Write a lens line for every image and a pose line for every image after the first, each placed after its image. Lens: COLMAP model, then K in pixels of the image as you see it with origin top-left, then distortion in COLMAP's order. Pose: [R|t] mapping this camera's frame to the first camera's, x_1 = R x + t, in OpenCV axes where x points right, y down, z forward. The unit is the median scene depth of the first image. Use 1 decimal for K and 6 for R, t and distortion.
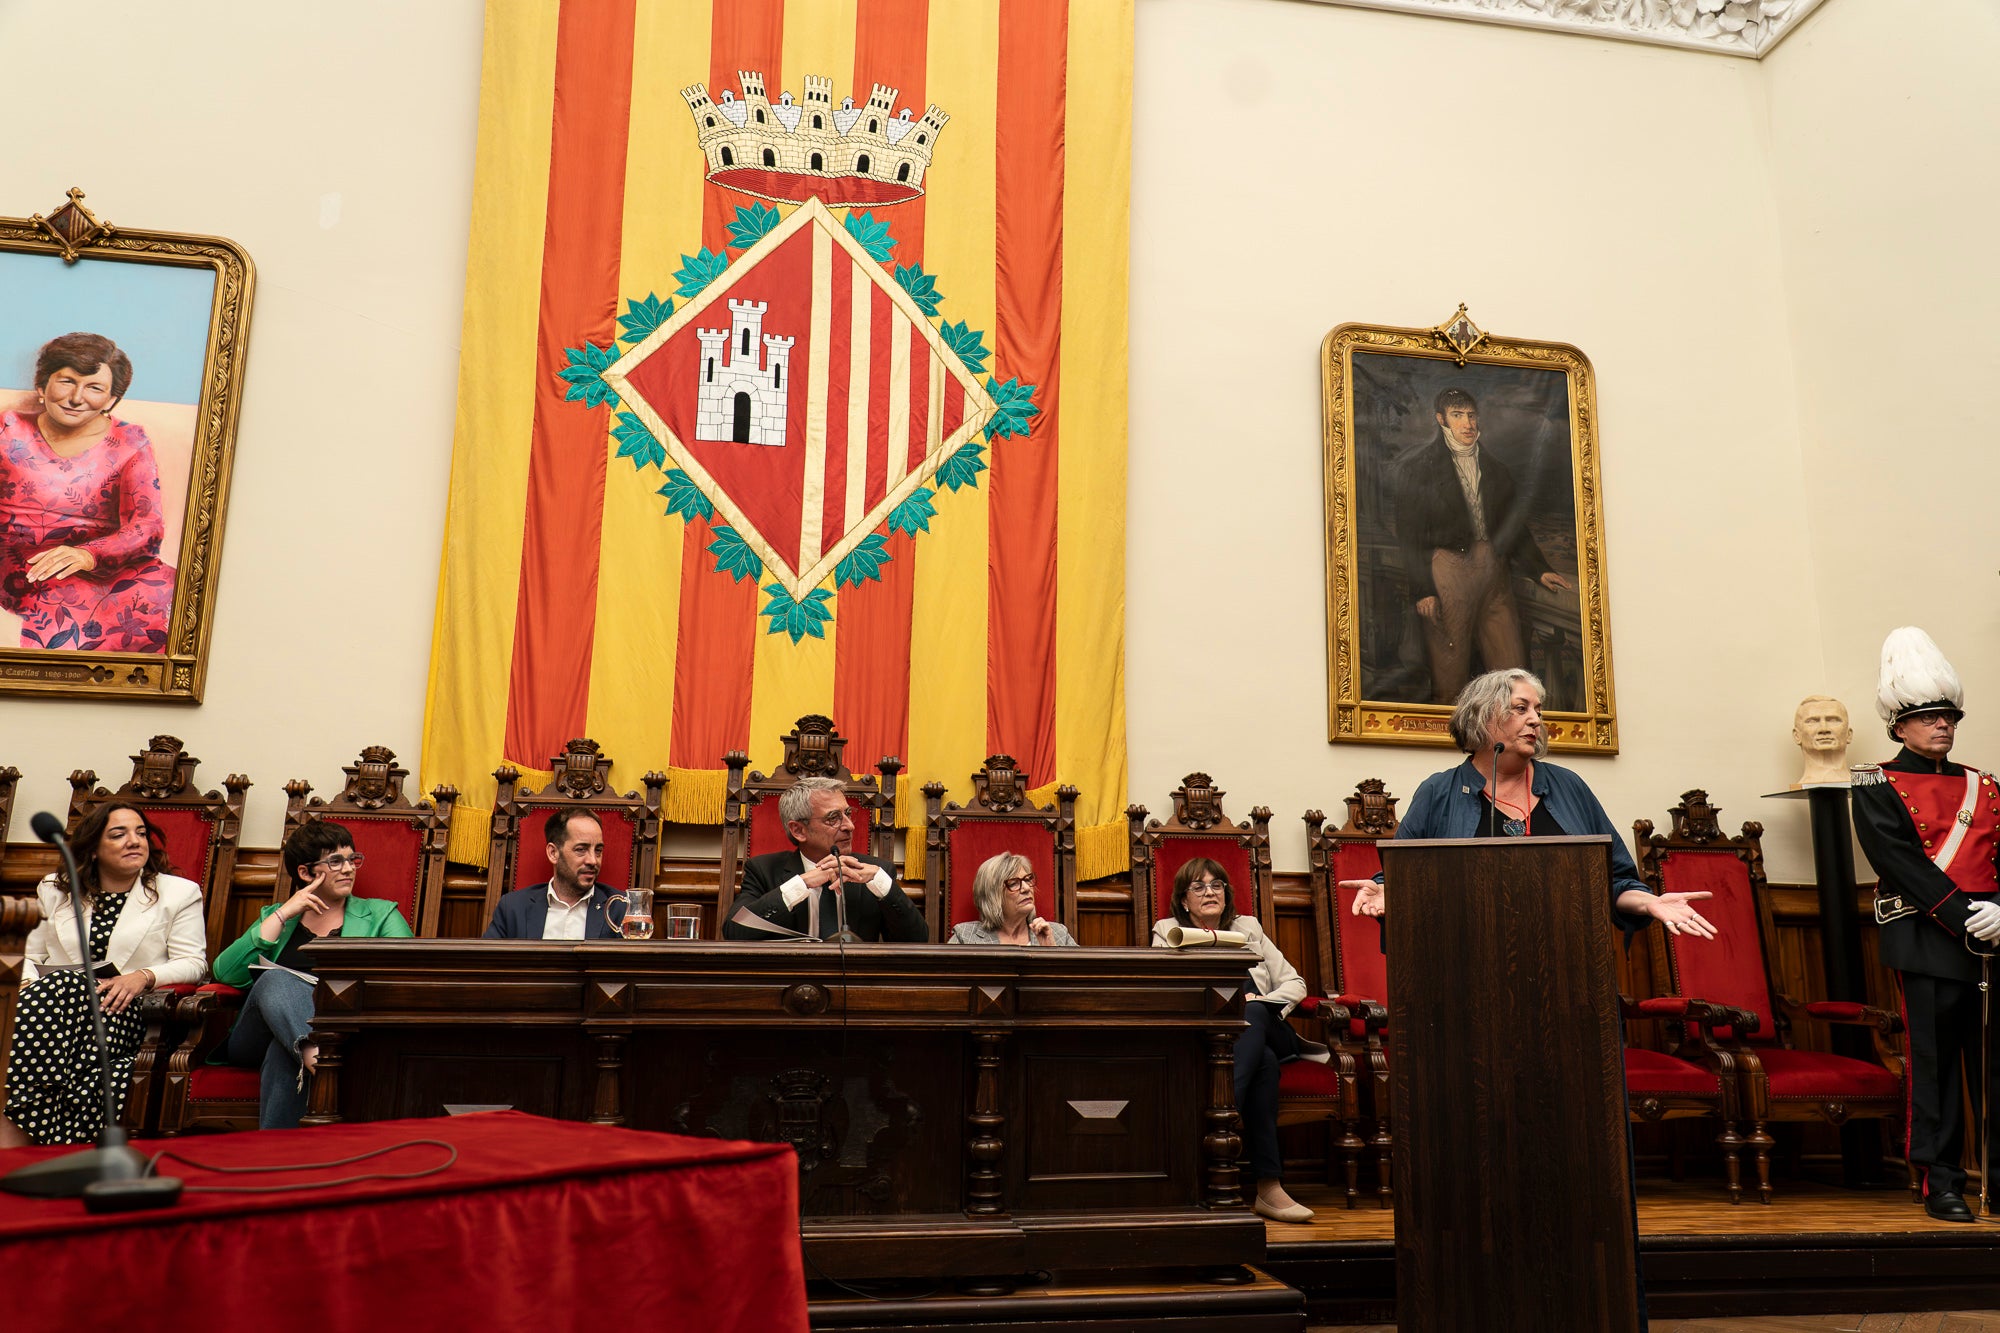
lens RADIAL K [[1498.5, 0, 1023.5], [0, 1498.5, 666.8], [0, 0, 1]] dist [-0.001114, 0.012194]
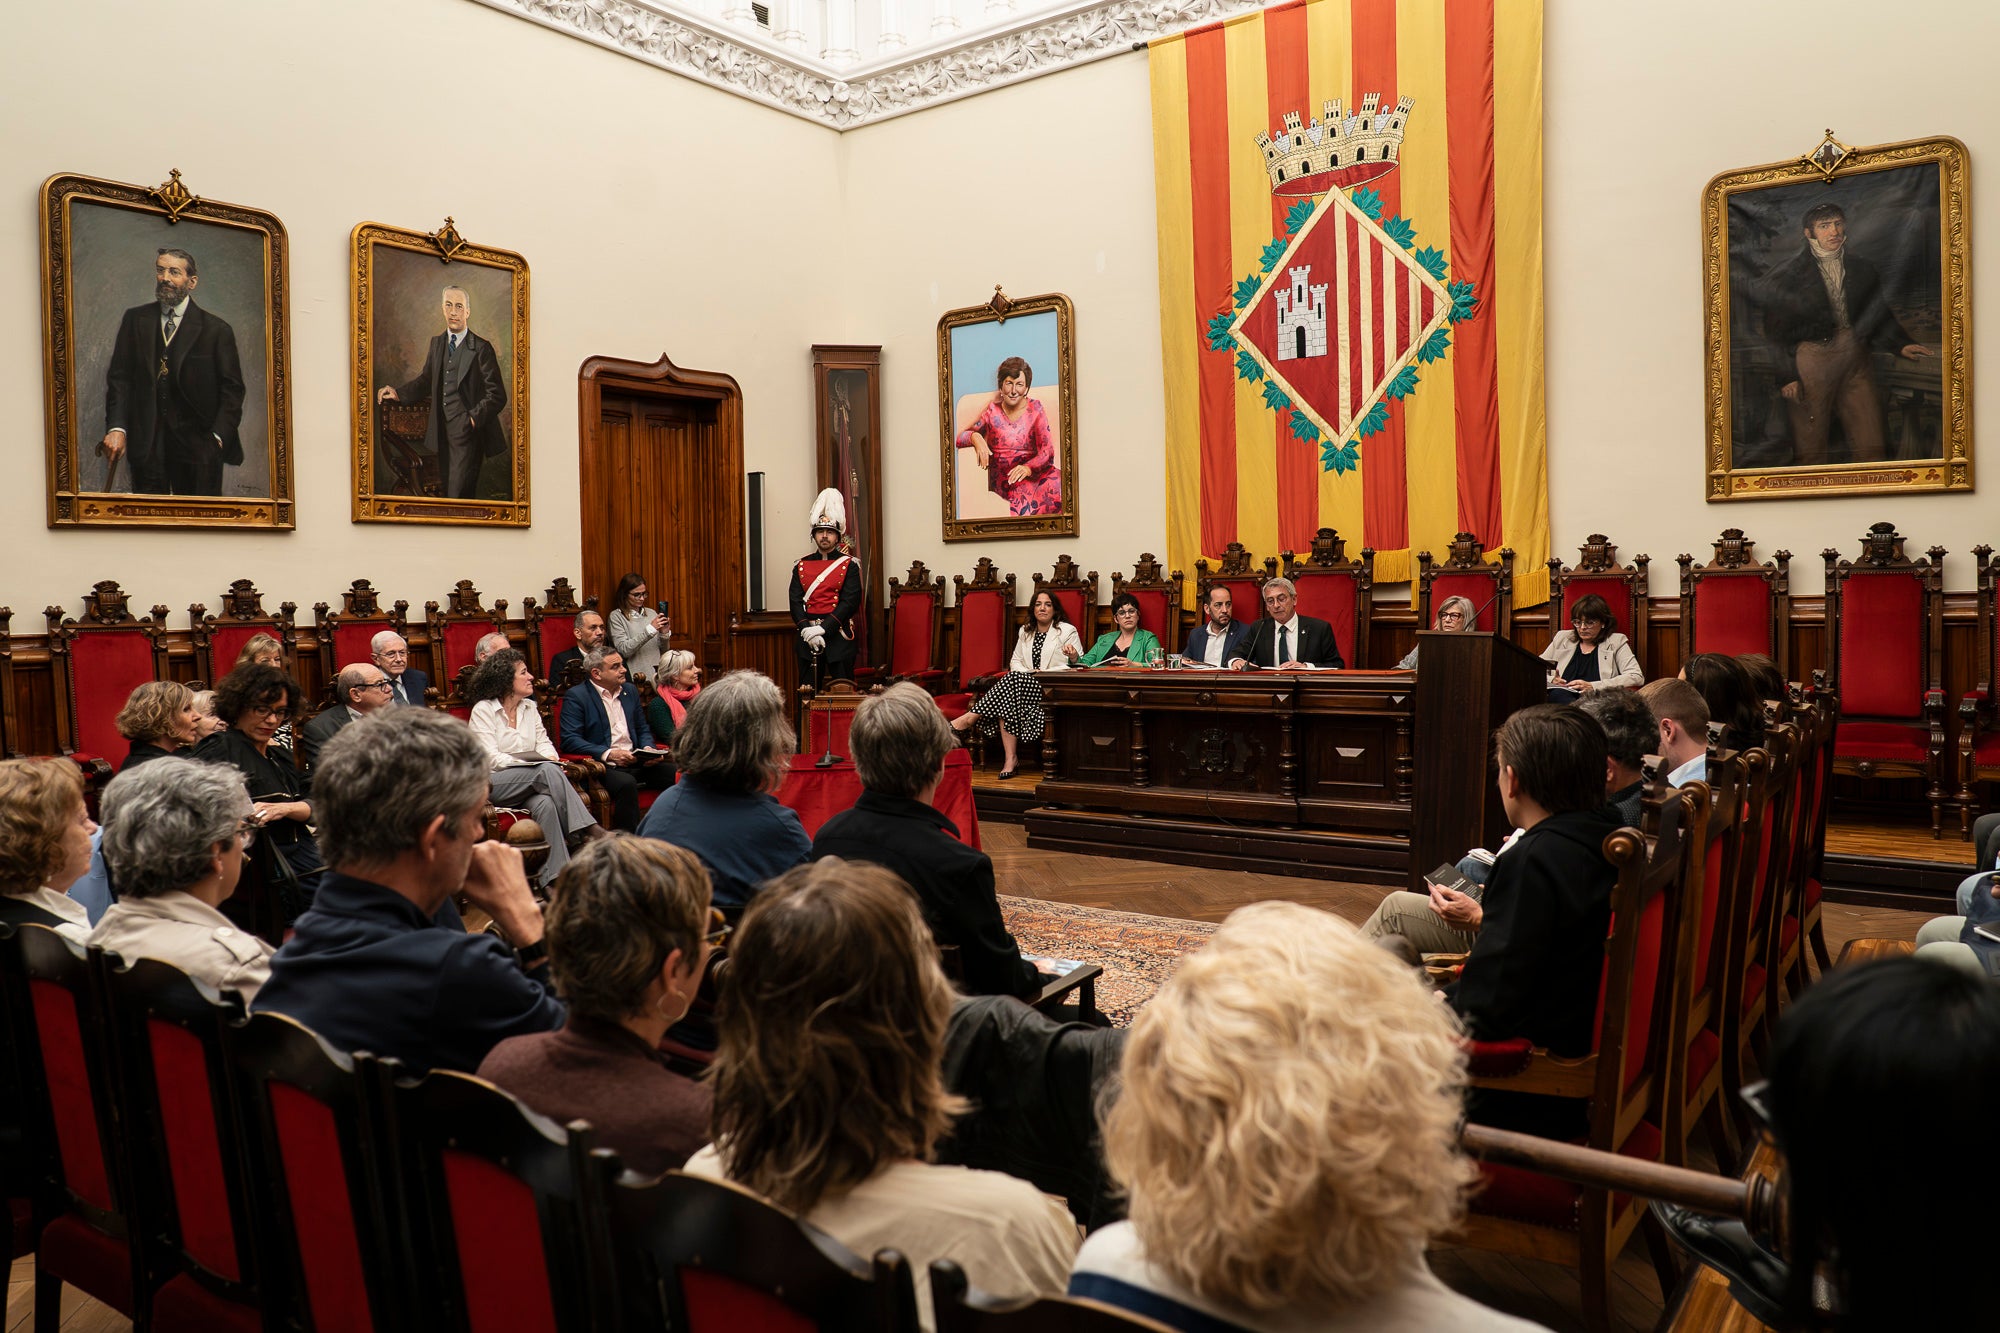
lens RADIAL K [[1496.2, 0, 983.7], [0, 1496.2, 618.3], [0, 0, 1]] dist [-0.014789, -0.002879]
pose [[0.677672, -0.012062, -0.735265, 0.803954], [0.183716, 0.970936, 0.153398, -0.189542], [0.712046, -0.239033, 0.660192, -0.434412]]
